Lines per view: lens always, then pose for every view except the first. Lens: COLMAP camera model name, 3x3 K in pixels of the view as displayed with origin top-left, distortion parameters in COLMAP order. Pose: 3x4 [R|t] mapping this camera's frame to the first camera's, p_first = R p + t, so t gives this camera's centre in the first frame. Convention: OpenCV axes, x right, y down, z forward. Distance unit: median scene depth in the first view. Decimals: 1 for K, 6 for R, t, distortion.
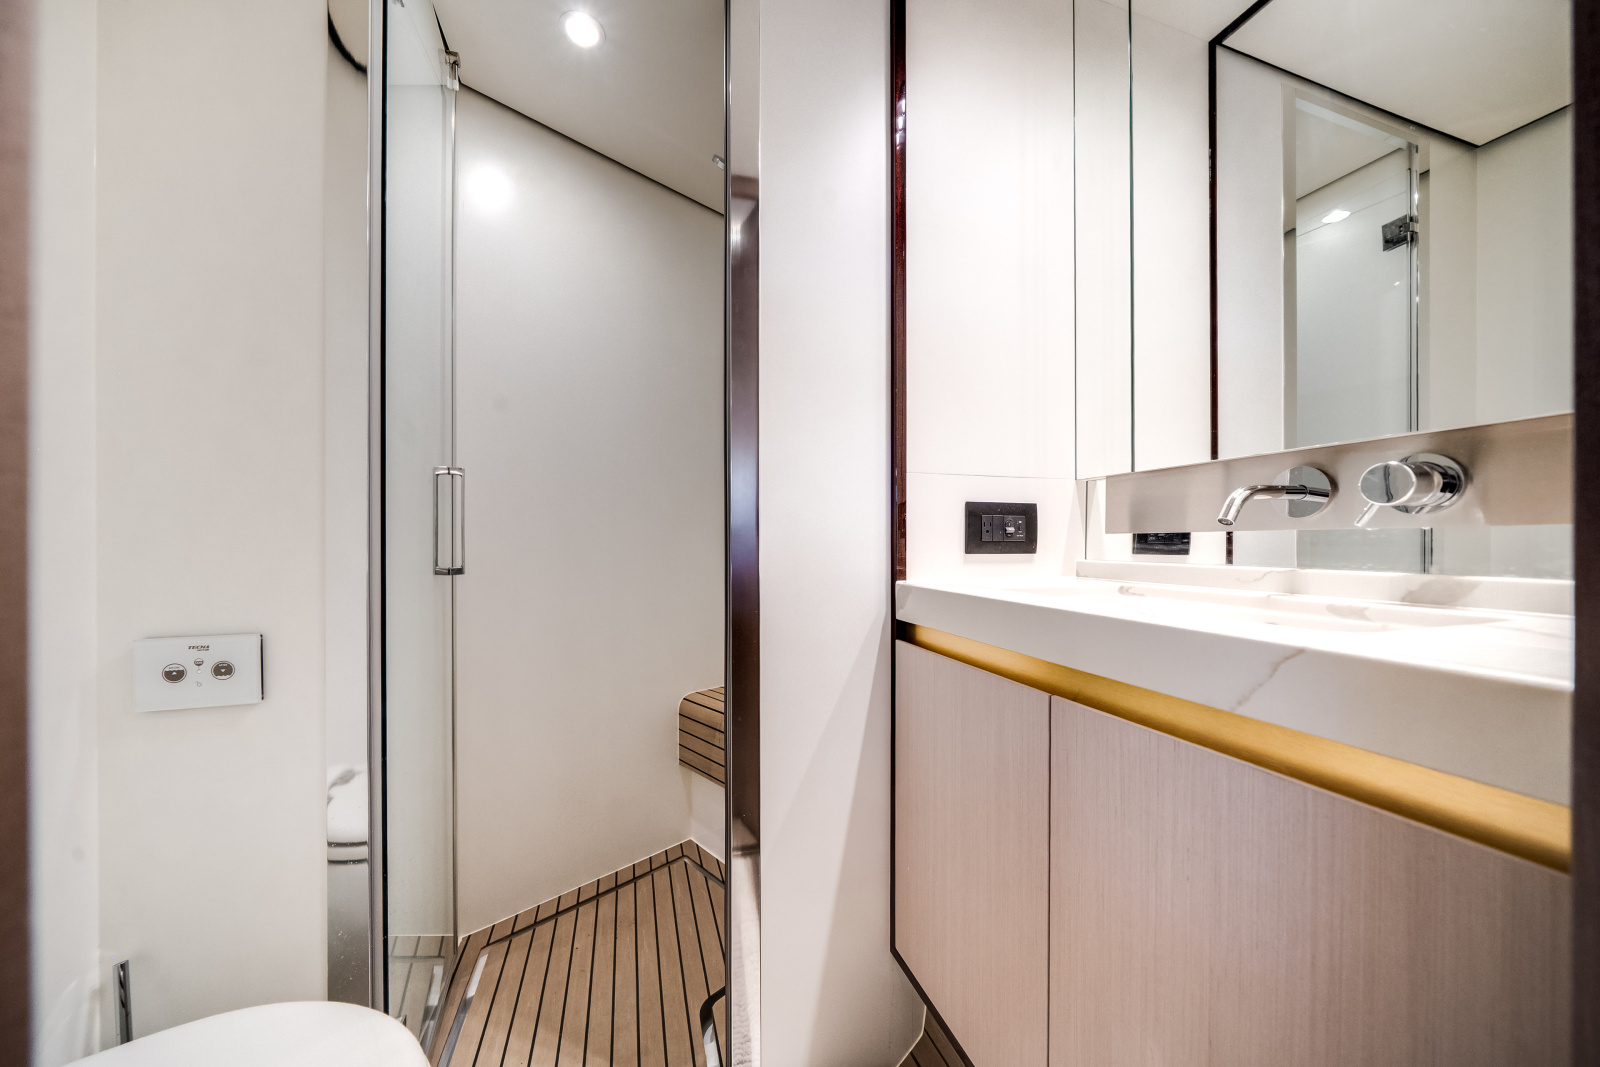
lens RADIAL K [[557.3, 0, 805.0], [0, 557.3, 544.1], [0, 0, 1]] dist [0.001459, 0.000032]
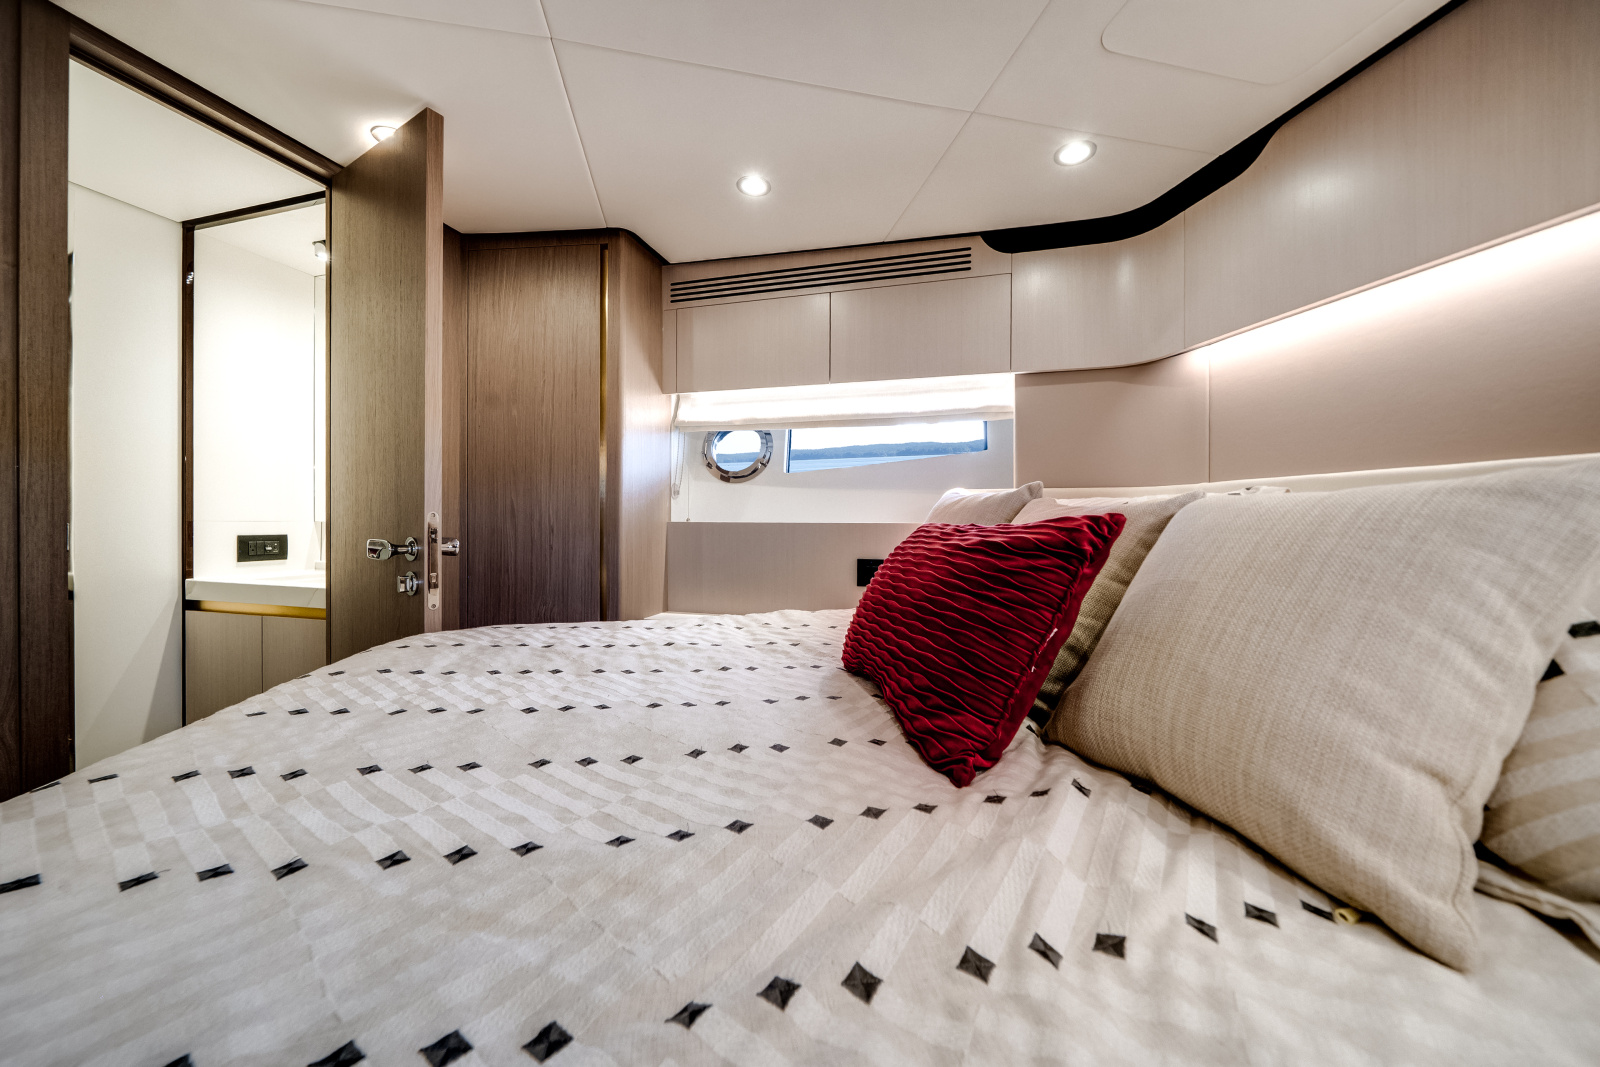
lens RADIAL K [[557.3, 0, 797.3], [0, 557.3, 525.7], [0, 0, 1]] dist [0.001459, 0.000032]
pose [[0.545122, -0.000325, 0.838357, -0.283255], [-0.008410, 0.999947, 0.005856, -0.137422], [-0.838315, -0.010243, 0.545091, -1.710161]]
